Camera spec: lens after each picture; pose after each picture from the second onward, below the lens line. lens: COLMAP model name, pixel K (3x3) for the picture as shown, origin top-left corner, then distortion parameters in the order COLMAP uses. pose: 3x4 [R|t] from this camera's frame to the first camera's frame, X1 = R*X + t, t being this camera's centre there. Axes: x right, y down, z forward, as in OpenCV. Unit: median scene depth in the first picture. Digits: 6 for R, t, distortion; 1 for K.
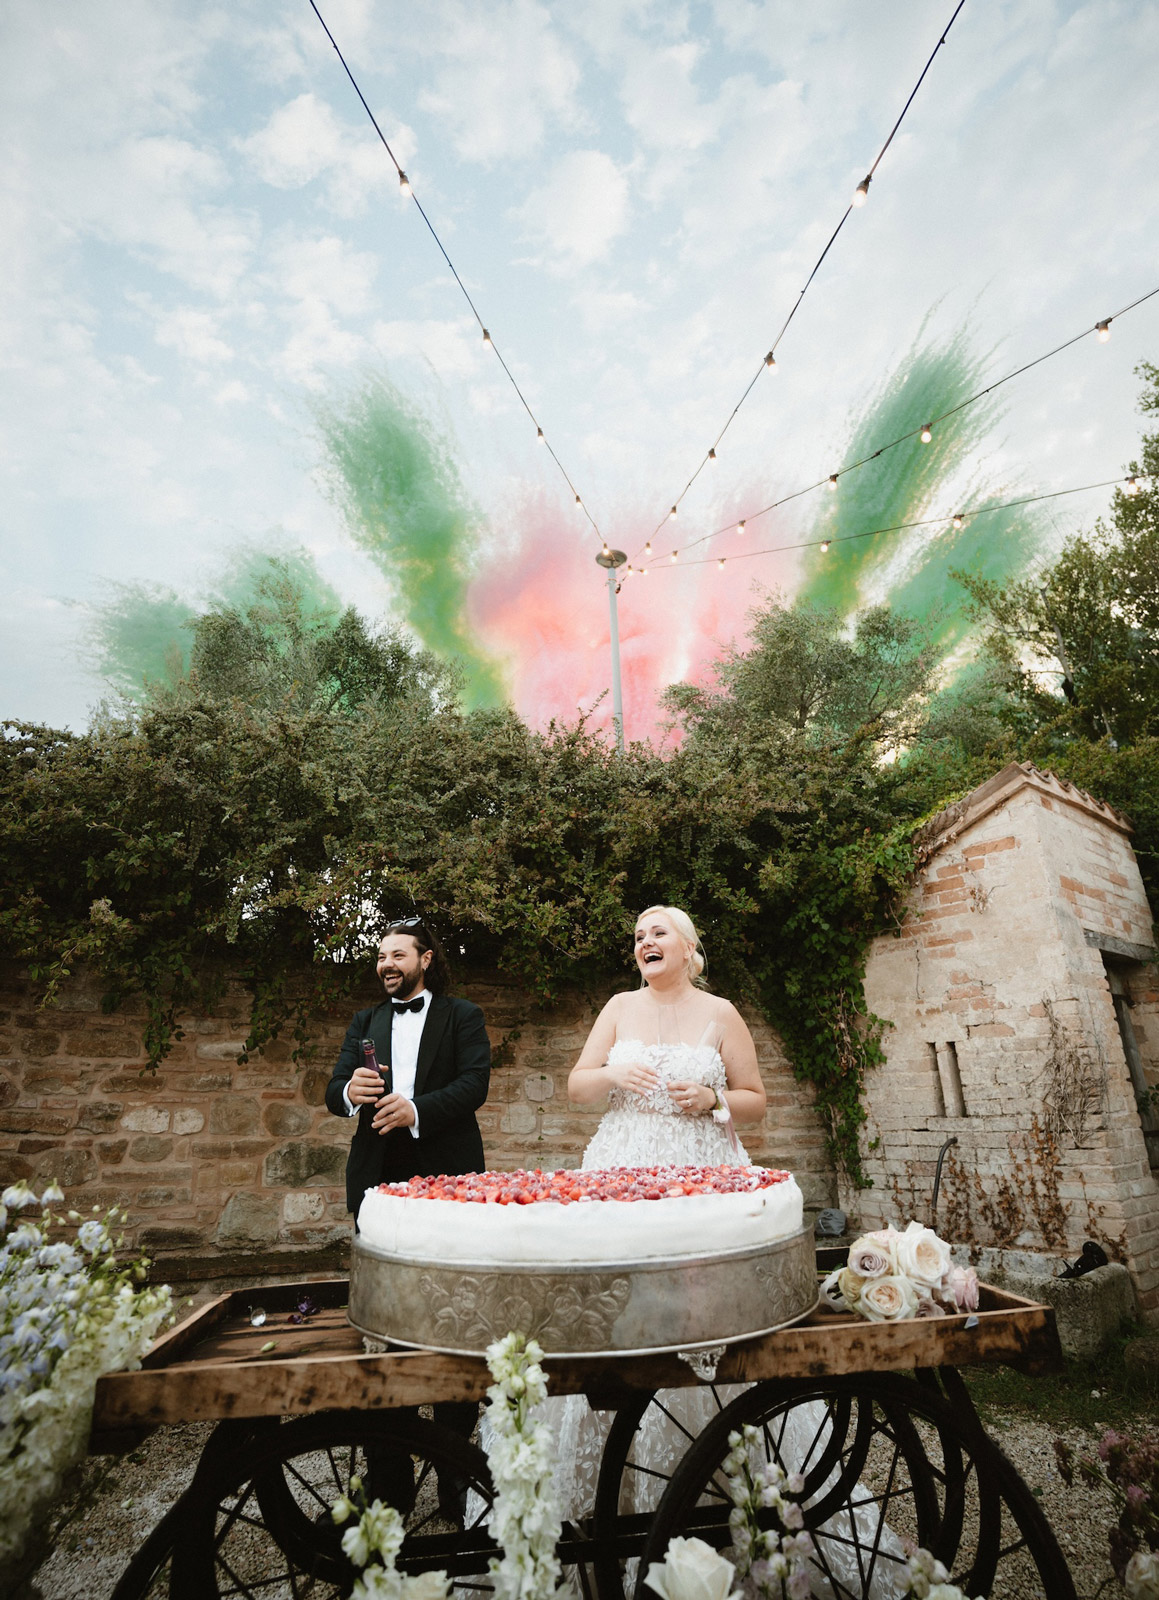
lens RADIAL K [[875.0, 0, 567.6], [0, 875.0, 715.2], [0, 0, 1]] dist [-0.075758, 0.042115]
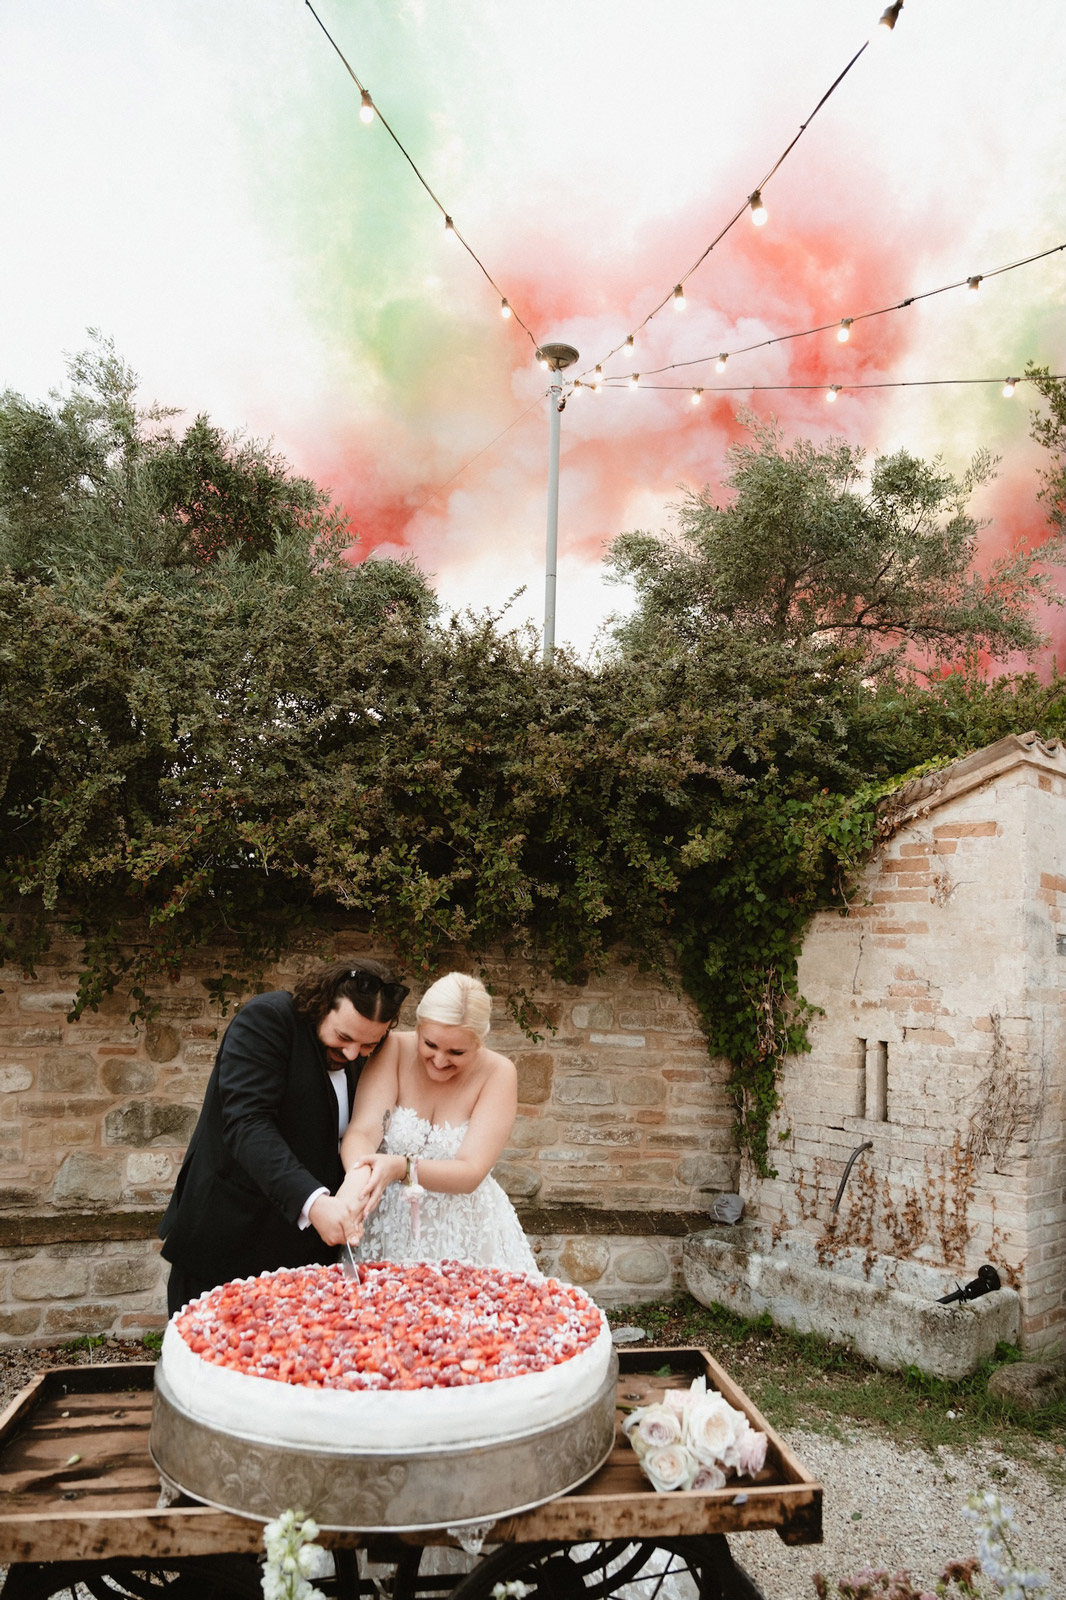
lens RADIAL K [[1121.6, 0, 533.0], [0, 1121.6, 800.0], [0, 0, 1]] dist [-0.019433, 0.001342]
pose [[0.998143, 0.056392, 0.023039, 0.049139], [-0.060685, 0.953448, 0.295387, -0.173598], [-0.005309, -0.296236, 0.955100, -0.020207]]
